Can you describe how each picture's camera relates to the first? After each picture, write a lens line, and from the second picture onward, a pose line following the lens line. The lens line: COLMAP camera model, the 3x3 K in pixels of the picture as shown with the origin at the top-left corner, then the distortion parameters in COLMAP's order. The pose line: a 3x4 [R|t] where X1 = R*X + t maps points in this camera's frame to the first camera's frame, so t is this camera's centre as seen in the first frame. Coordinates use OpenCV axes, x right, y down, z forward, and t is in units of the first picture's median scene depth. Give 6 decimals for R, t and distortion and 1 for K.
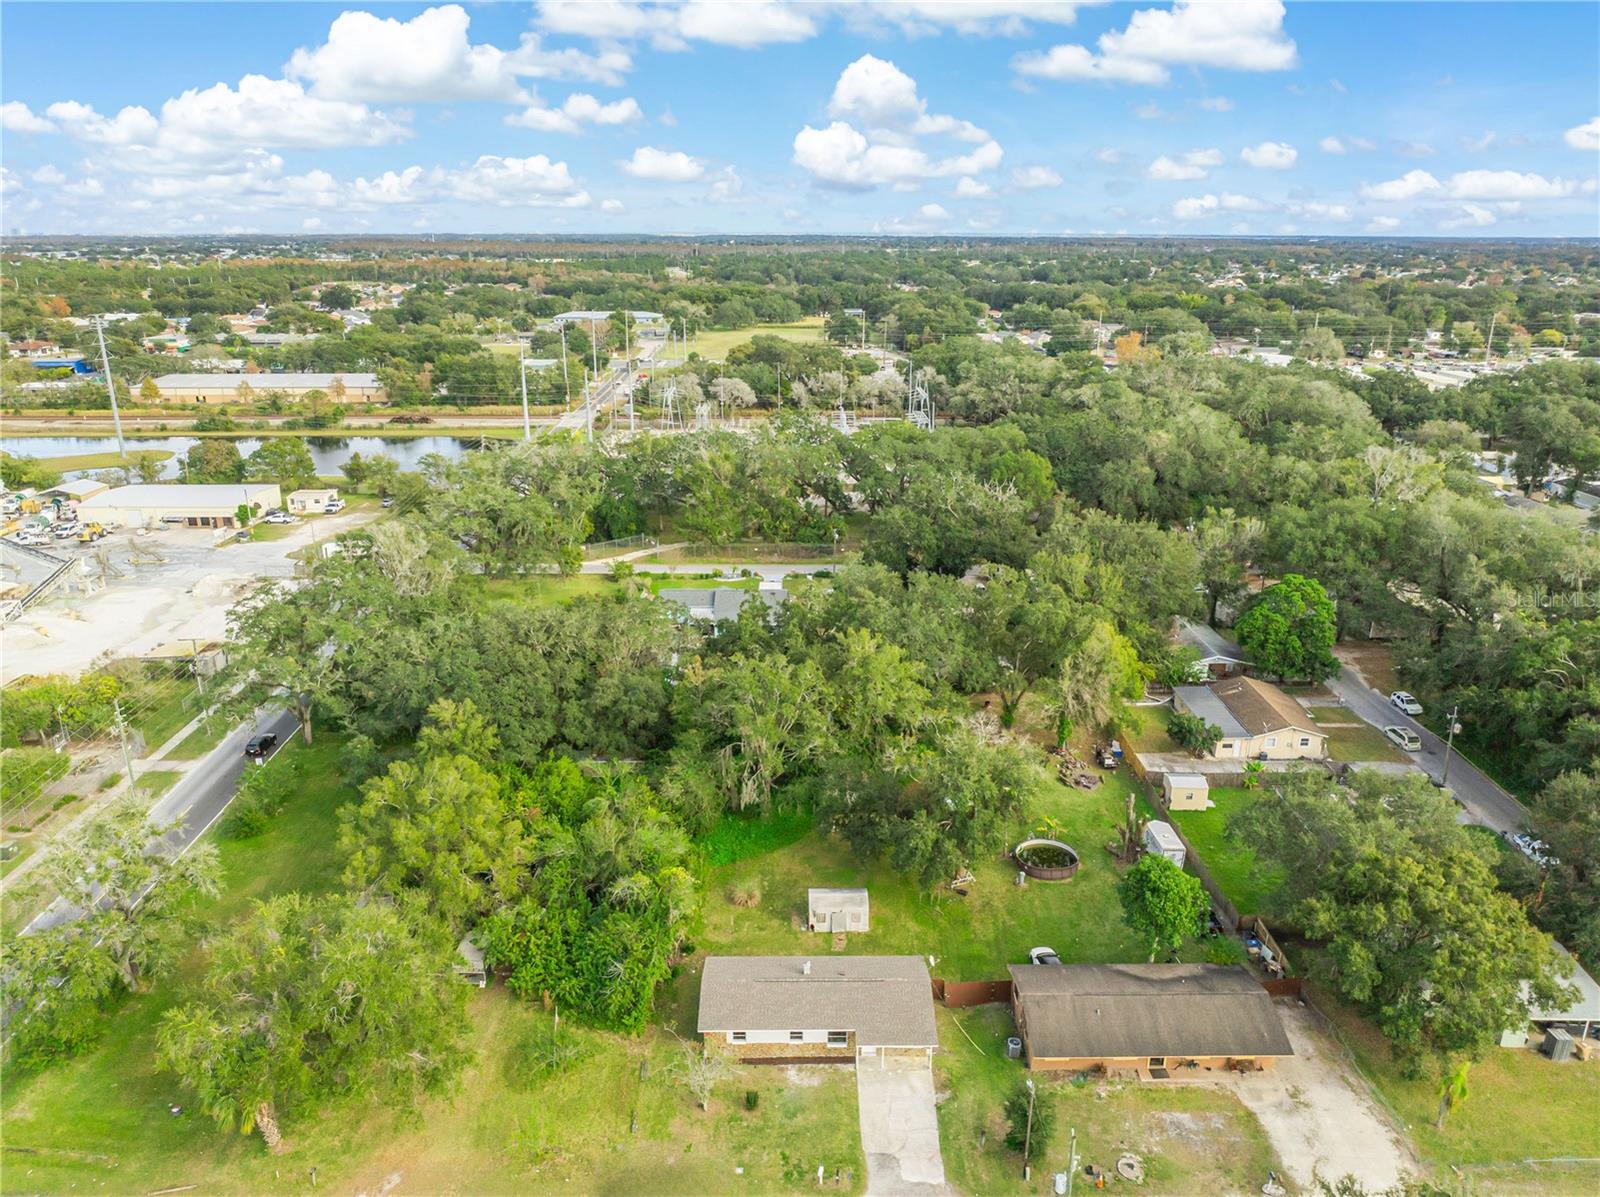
lens RADIAL K [[1130.4, 0, 800.0], [0, 1130.4, 598.5], [0, 0, 1]] dist [-0.003461, -0.009079]
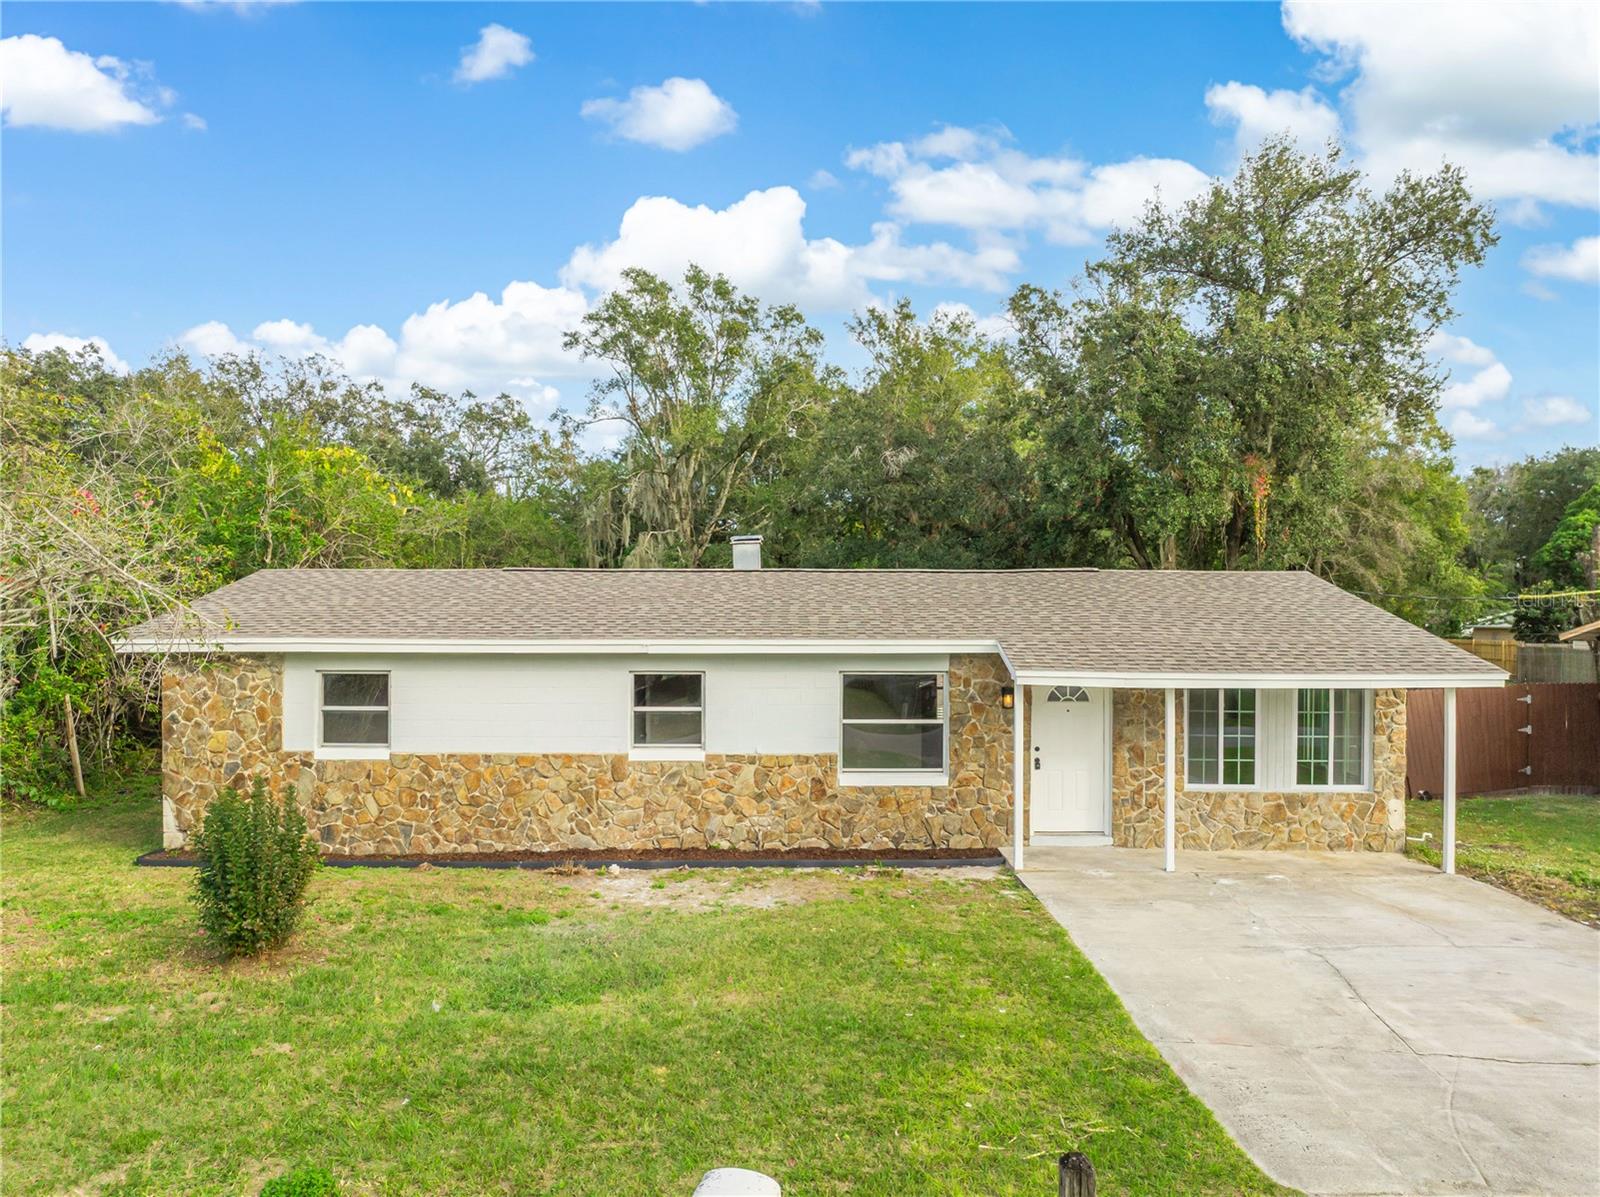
lens RADIAL K [[1153.3, 0, 798.9], [0, 1153.3, 621.4], [0, 0, 1]] dist [-0.032003, -0.000413]
pose [[0.999974, 0.002512, -0.006788, 0.015595], [-0.004542, 0.947970, -0.318328, 0.353866], [0.005635, 0.318351, 0.947956, 0.672400]]
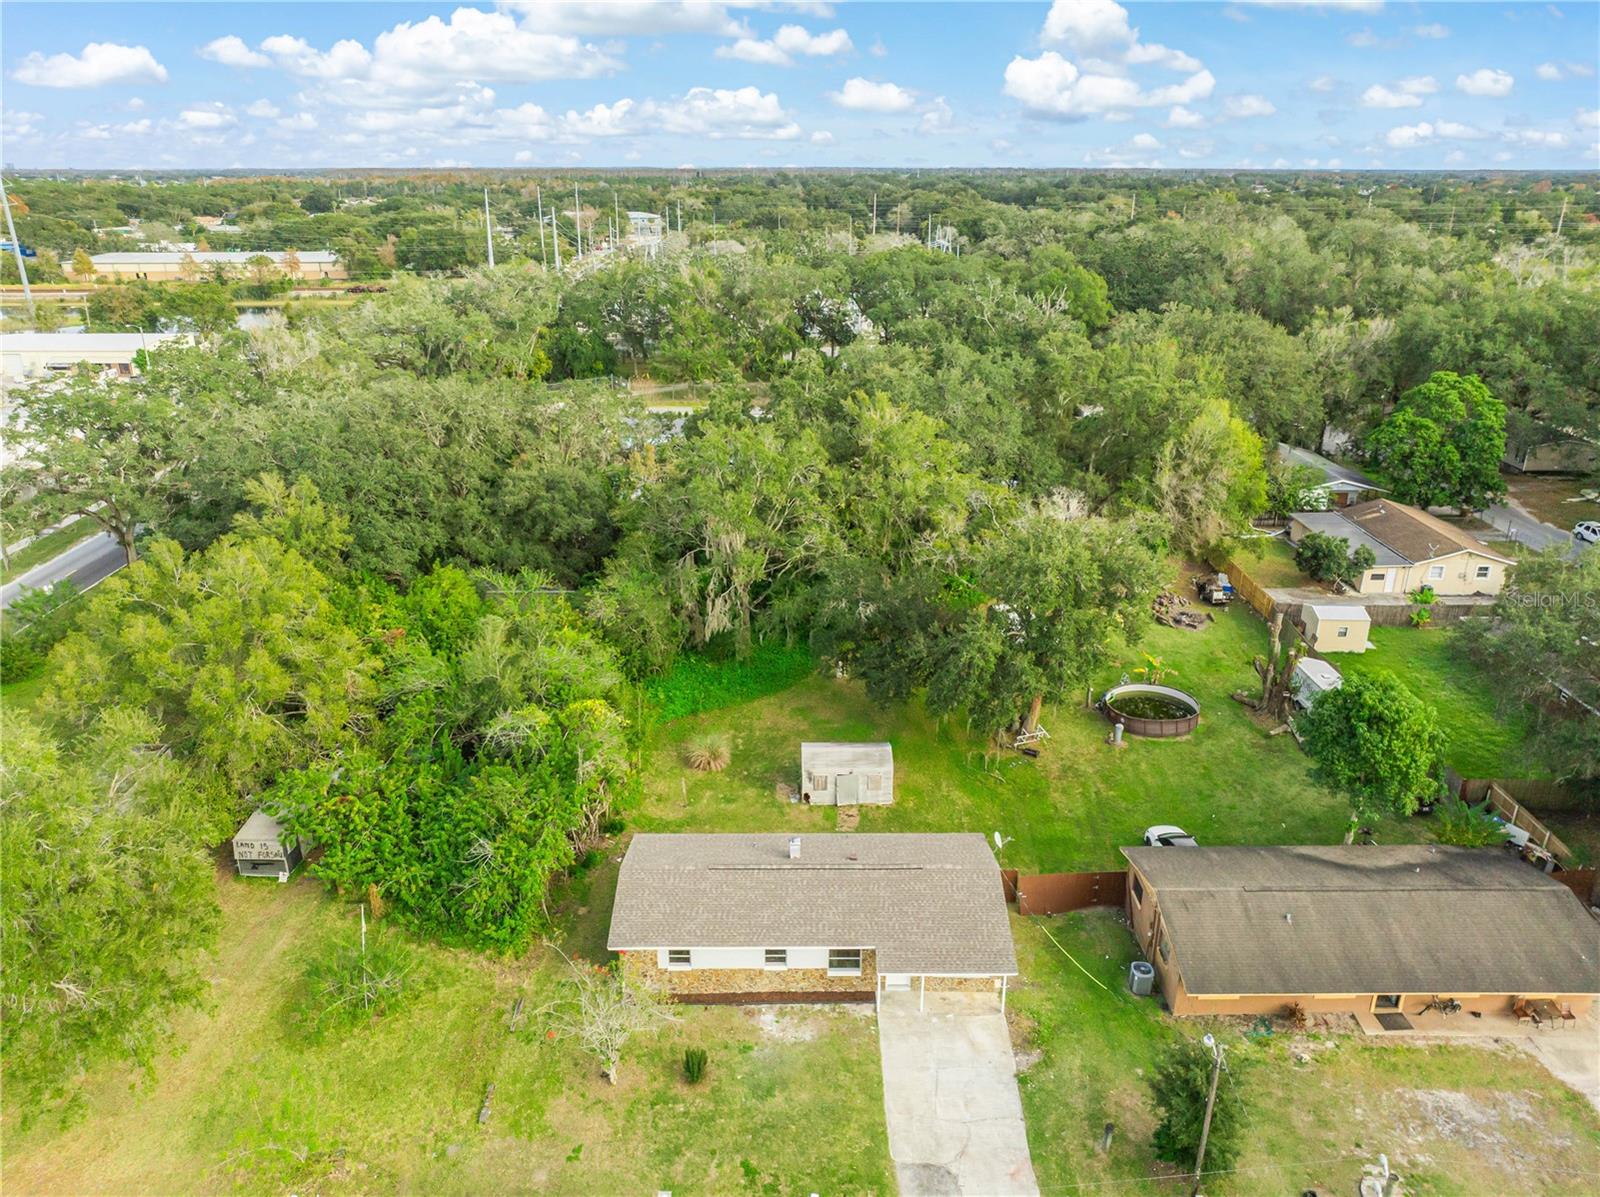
lens RADIAL K [[1120.2, 0, 800.0], [0, 1120.2, 598.5], [0, 0, 1]] dist [-0.020058, 0.026000]
pose [[0.999973, 0.000352, -0.007373, 0.011315], [-0.000016, 0.998962, 0.045556, 0.141797], [0.007382, -0.045554, 0.998935, 0.347409]]
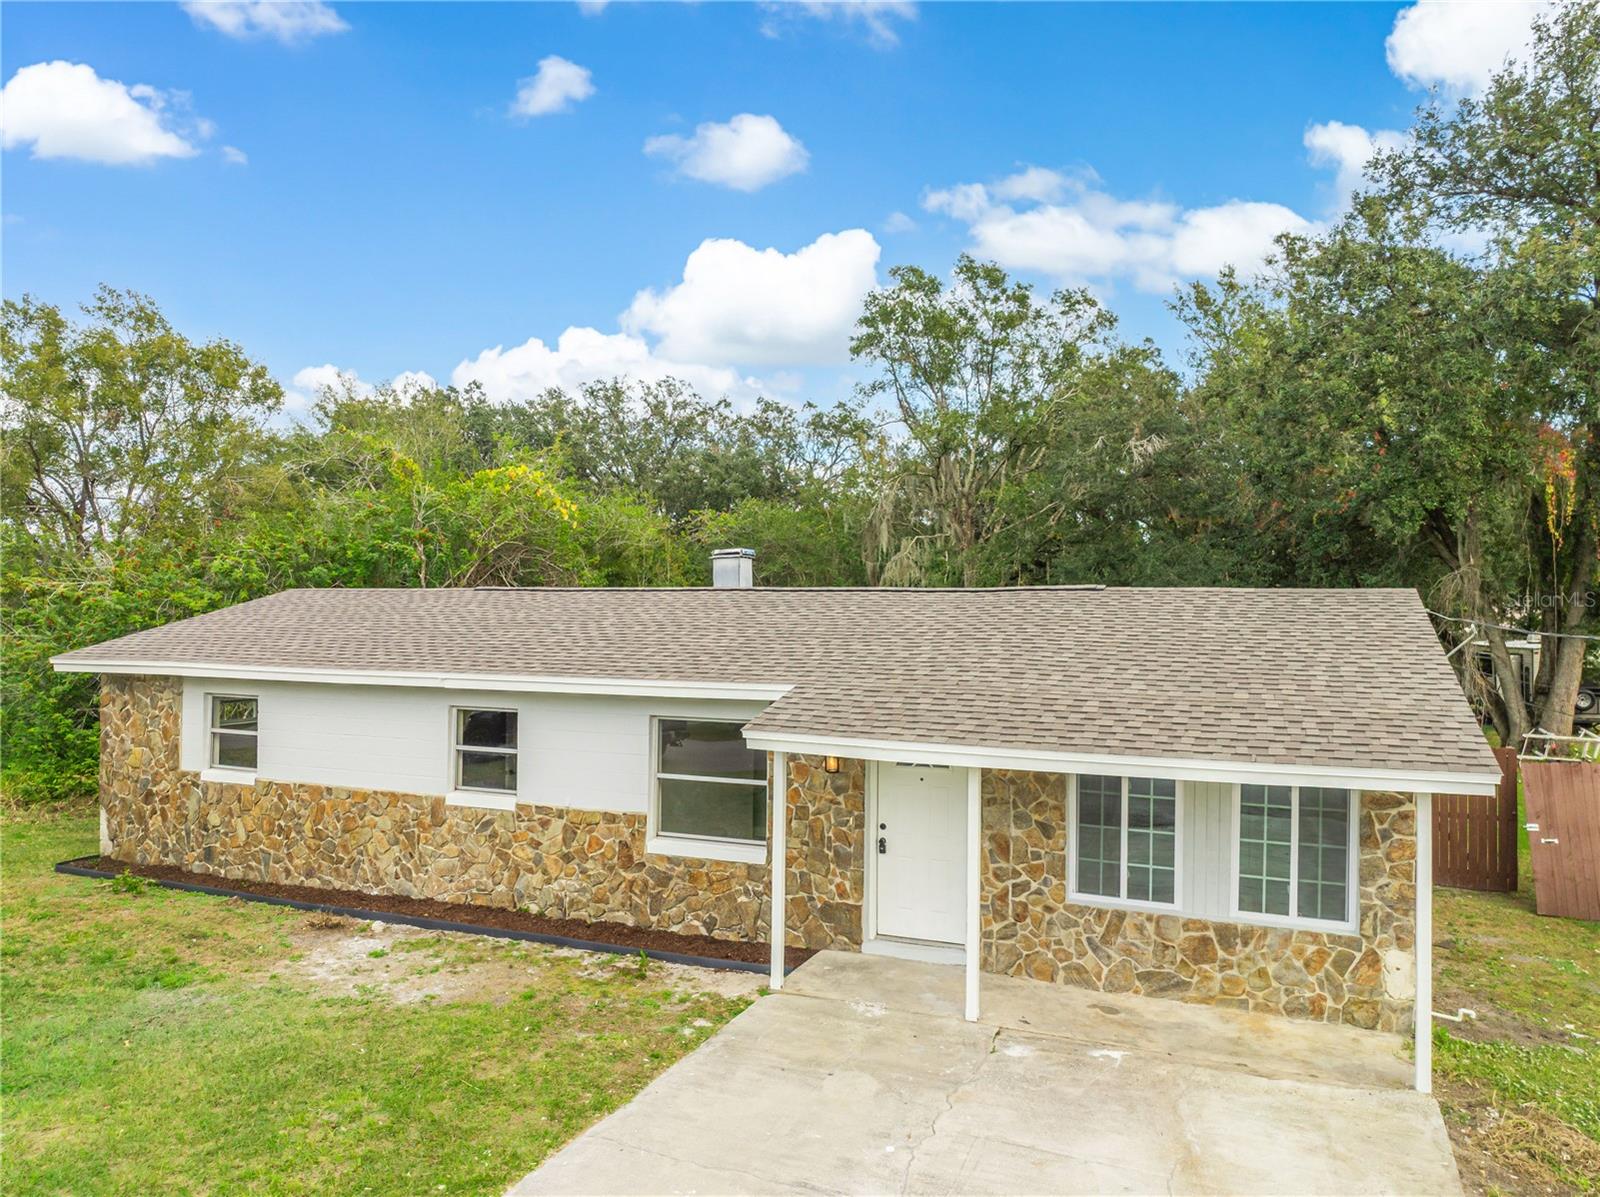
lens RADIAL K [[1131.3, 0, 800.0], [0, 1131.3, 598.5], [0, 0, 1]] dist [-0.025059, -0.002607]
pose [[0.918304, 0.003104, -0.395864, 0.083809], [-0.135619, 0.941926, -0.307217, 0.335832], [0.371921, 0.335805, 0.865396, 0.711964]]
